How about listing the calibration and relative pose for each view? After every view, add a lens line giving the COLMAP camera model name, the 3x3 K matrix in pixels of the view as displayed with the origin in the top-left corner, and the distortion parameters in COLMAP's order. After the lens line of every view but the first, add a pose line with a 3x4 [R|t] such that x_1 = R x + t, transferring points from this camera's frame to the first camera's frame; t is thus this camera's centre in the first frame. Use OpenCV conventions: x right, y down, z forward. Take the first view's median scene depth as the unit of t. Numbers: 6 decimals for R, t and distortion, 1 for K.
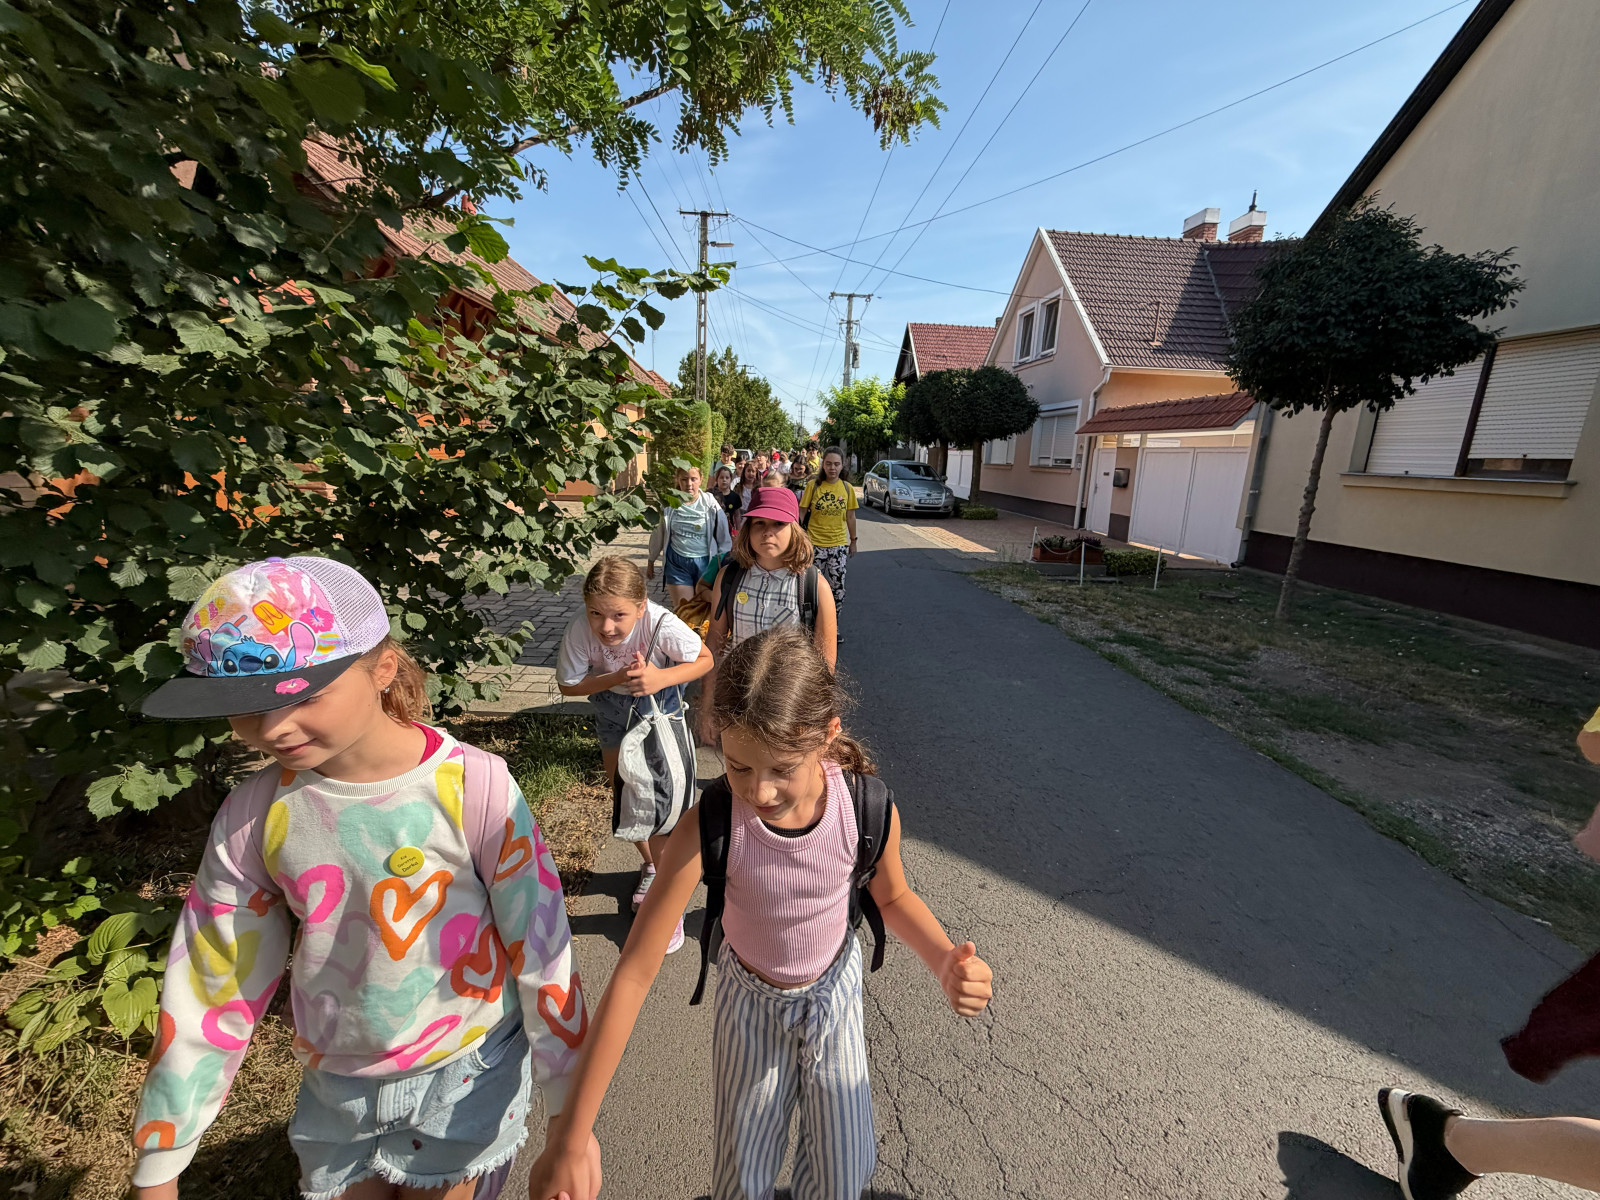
lens RADIAL K [[645.6, 0, 797.2], [0, 645.6, 611.1], [0, 0, 1]] dist [-0.002934, -0.000139]
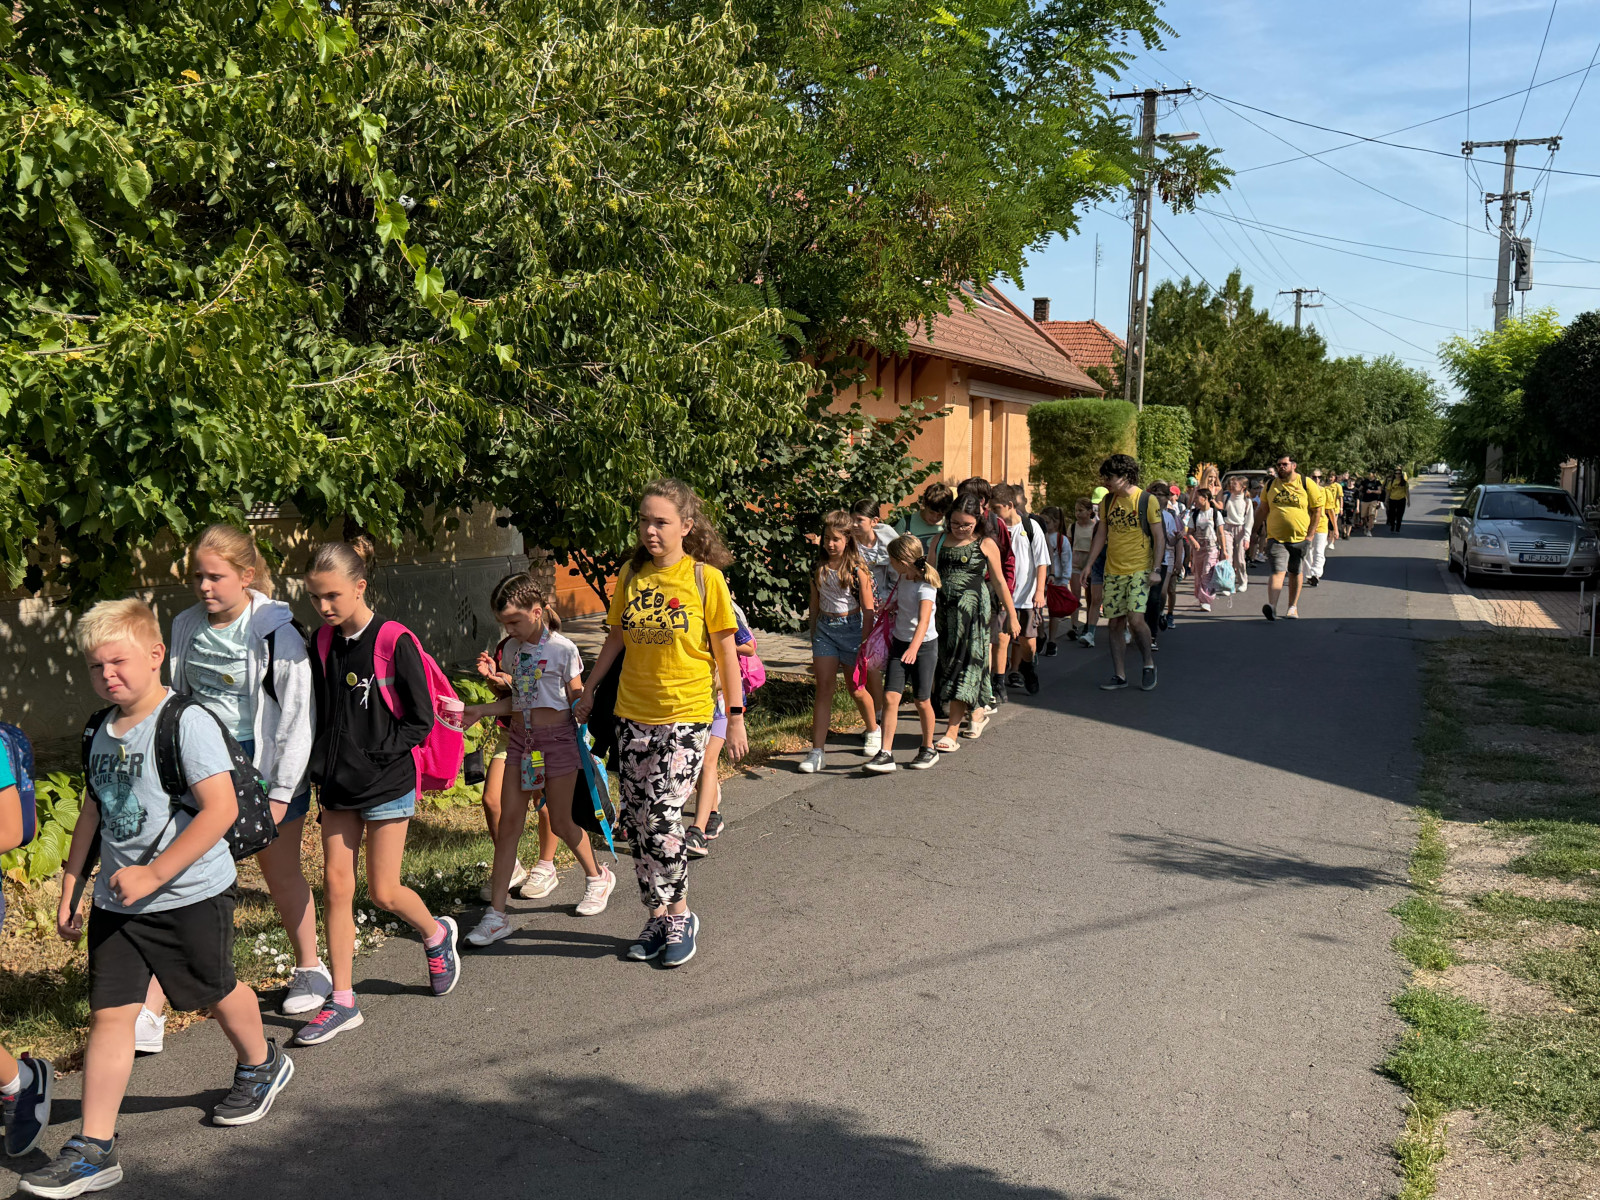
lens RADIAL K [[1614.9, 0, 796.3], [0, 1614.9, 603.4], [0, 0, 1]] dist [0.103288, 0.000000]
pose [[0.915071, 0.007222, -0.403228, 0.193763], [-0.073246, 0.986187, -0.148557, 0.118259], [0.396585, 0.165475, 0.902961, -0.485608]]
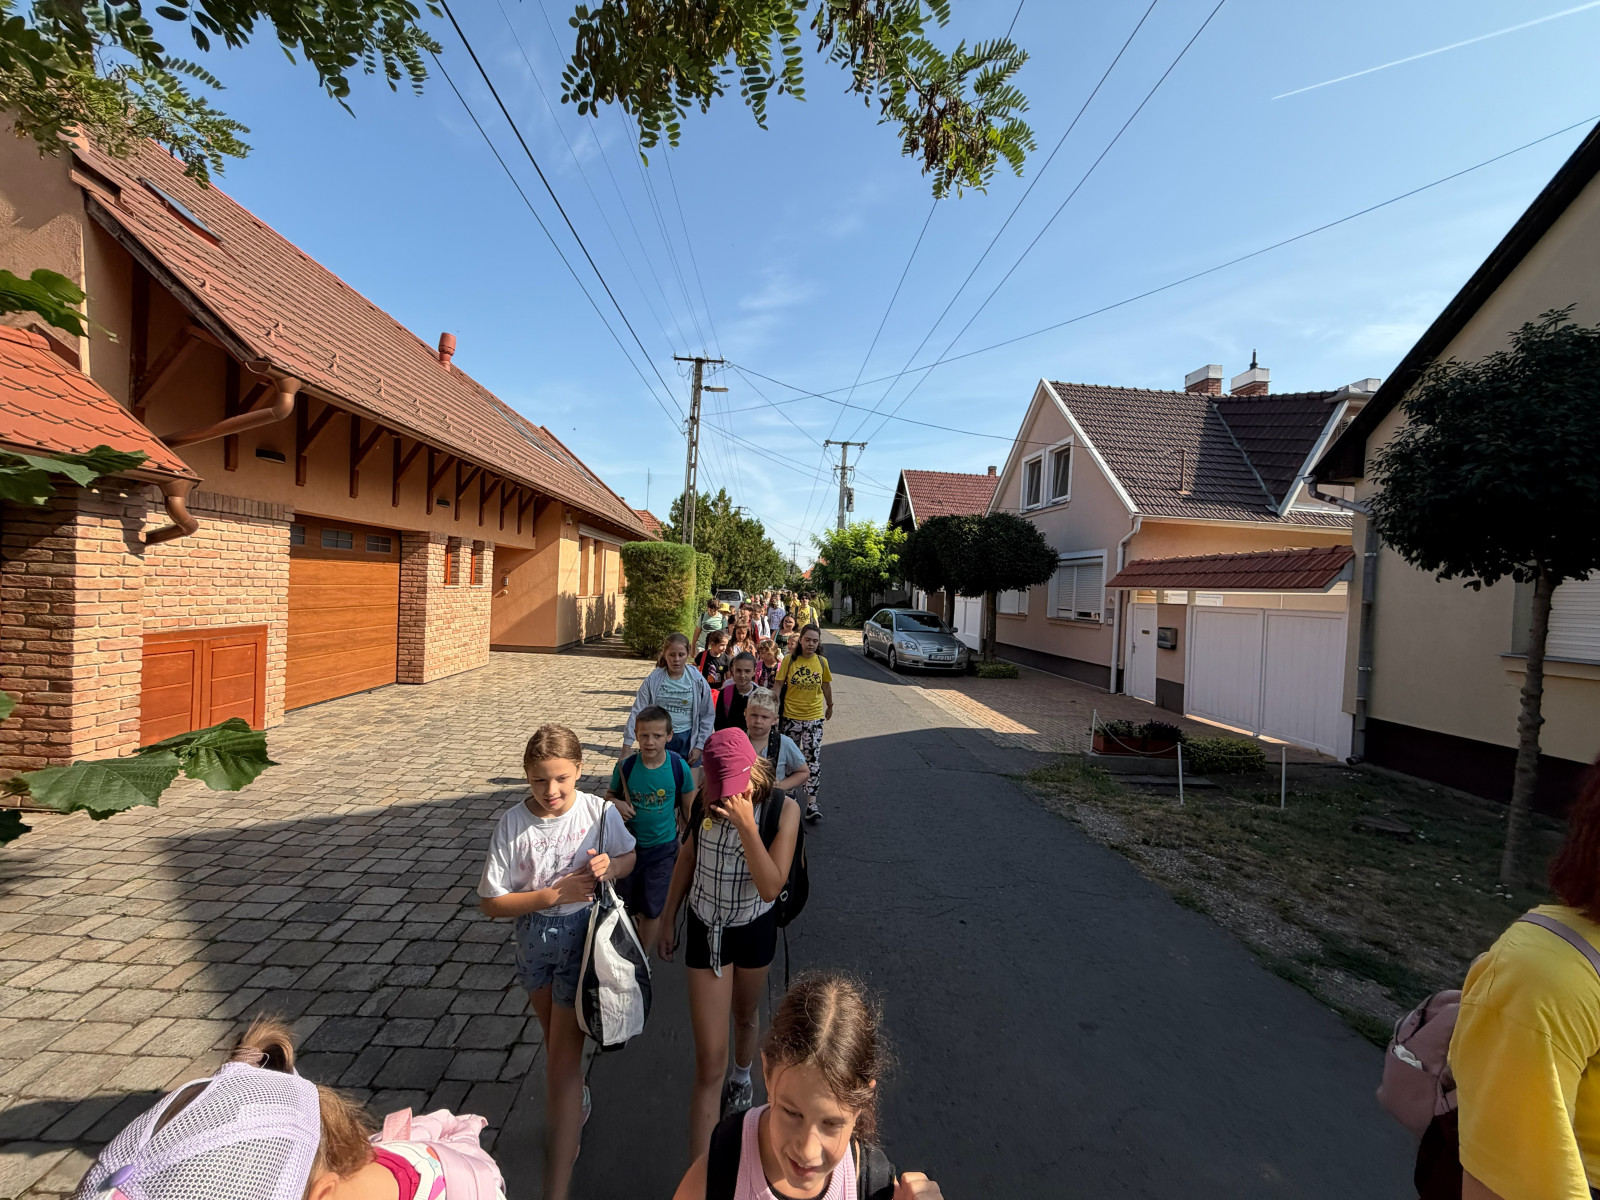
lens RADIAL K [[645.6, 0, 796.5], [0, 645.6, 605.4], [0, 0, 1]] dist [-0.002934, -0.000139]
pose [[0.999824, 0.014751, 0.011609, -0.002840], [-0.011961, 0.977276, -0.211631, -0.052043], [-0.014467, 0.211455, 0.977281, 0.131854]]
